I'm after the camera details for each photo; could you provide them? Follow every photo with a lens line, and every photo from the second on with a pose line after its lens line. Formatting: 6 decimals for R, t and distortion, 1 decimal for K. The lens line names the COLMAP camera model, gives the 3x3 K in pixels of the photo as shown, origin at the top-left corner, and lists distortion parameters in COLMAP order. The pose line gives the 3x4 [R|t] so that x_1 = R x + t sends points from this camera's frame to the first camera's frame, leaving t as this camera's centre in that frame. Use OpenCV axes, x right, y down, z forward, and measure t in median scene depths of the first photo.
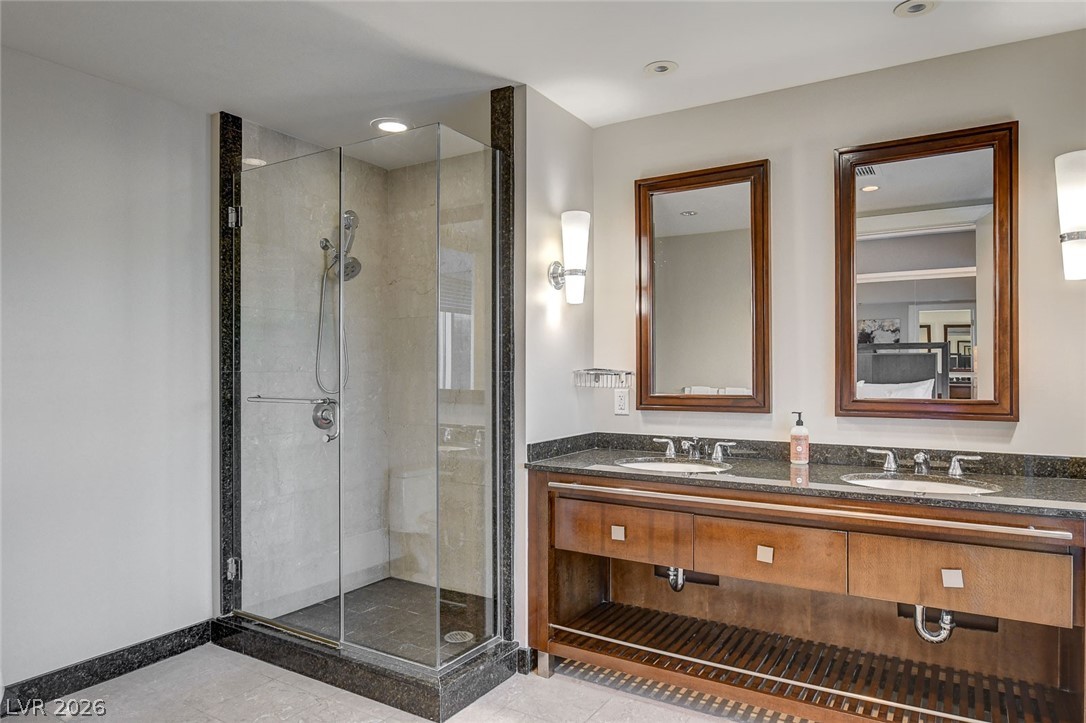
lens RADIAL K [[650.2, 0, 545.8], [0, 650.2, 369.7], [0, 0, 1]] dist [-0.019955, 0.001689]
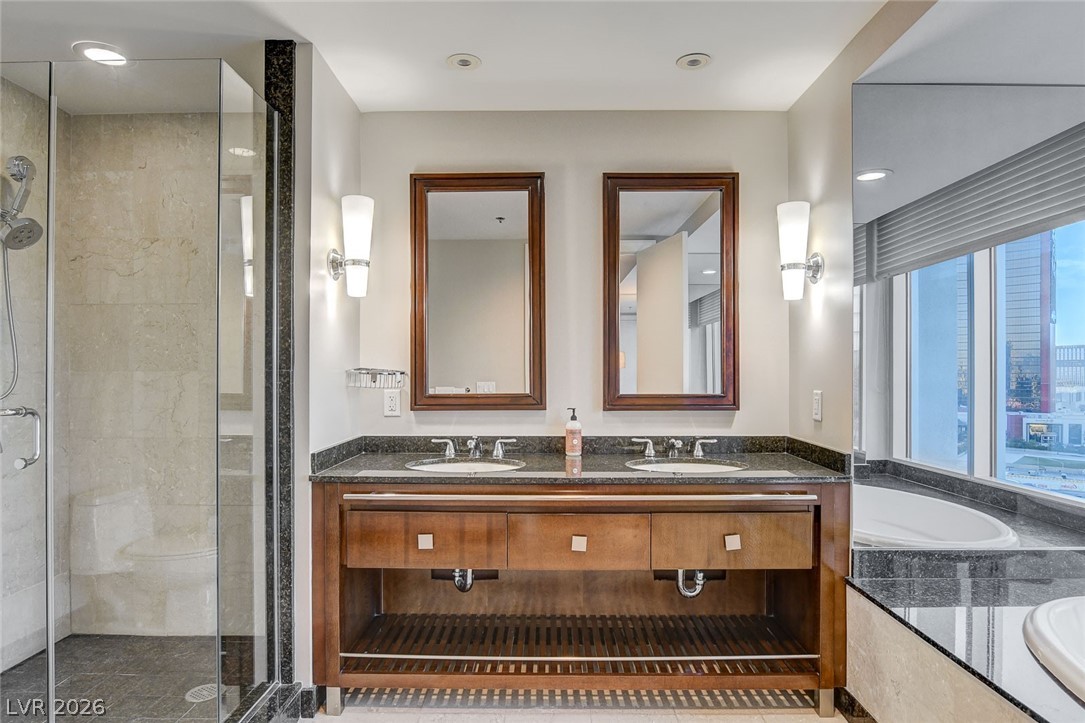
lens RADIAL K [[600.4, 0, 515.8], [0, 600.4, 370.2], [0, 0, 1]] dist [-0.024369, 0.001245]
pose [[0.866482, 0.002680, 0.499202, -0.190756], [-0.000404, 0.999989, -0.004668, 0.006032], [-0.499209, 0.003843, 0.866473, 0.164678]]
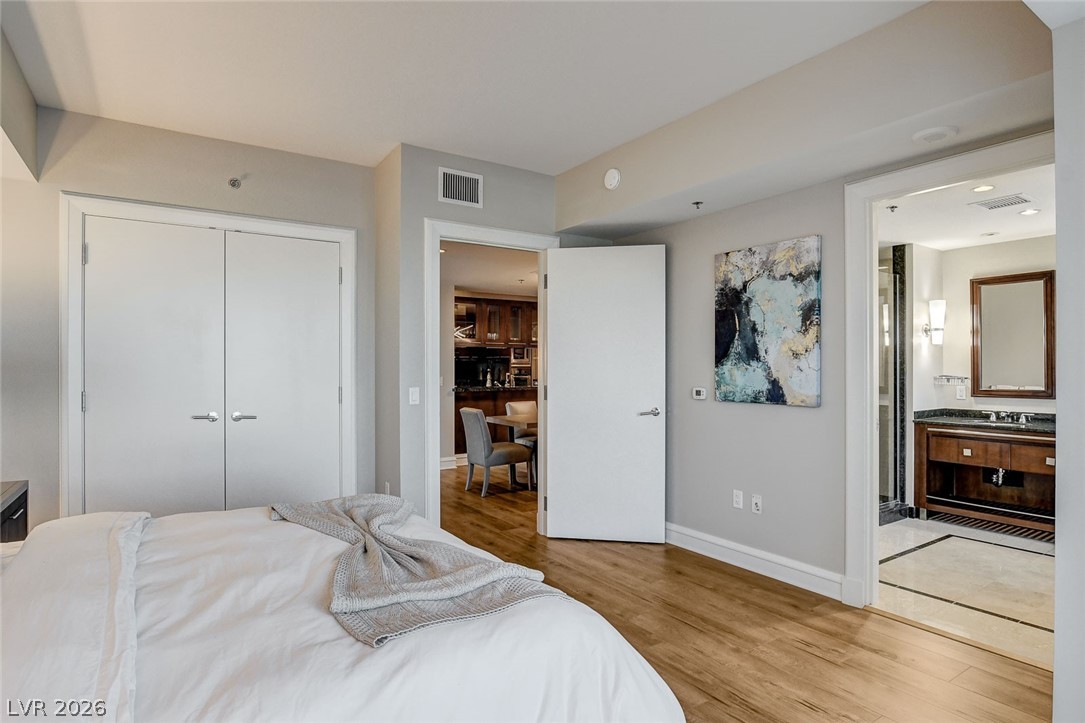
lens RADIAL K [[565.1, 0, 542.5], [0, 565.1, 361.5], [0, 0, 1]] dist [-0.028467, 0.000111]
pose [[0.905350, 0.000242, -0.424667, -0.354171], [-0.002751, 0.999982, -0.005295, -0.035976], [0.424658, 0.005963, 0.905334, -1.179775]]
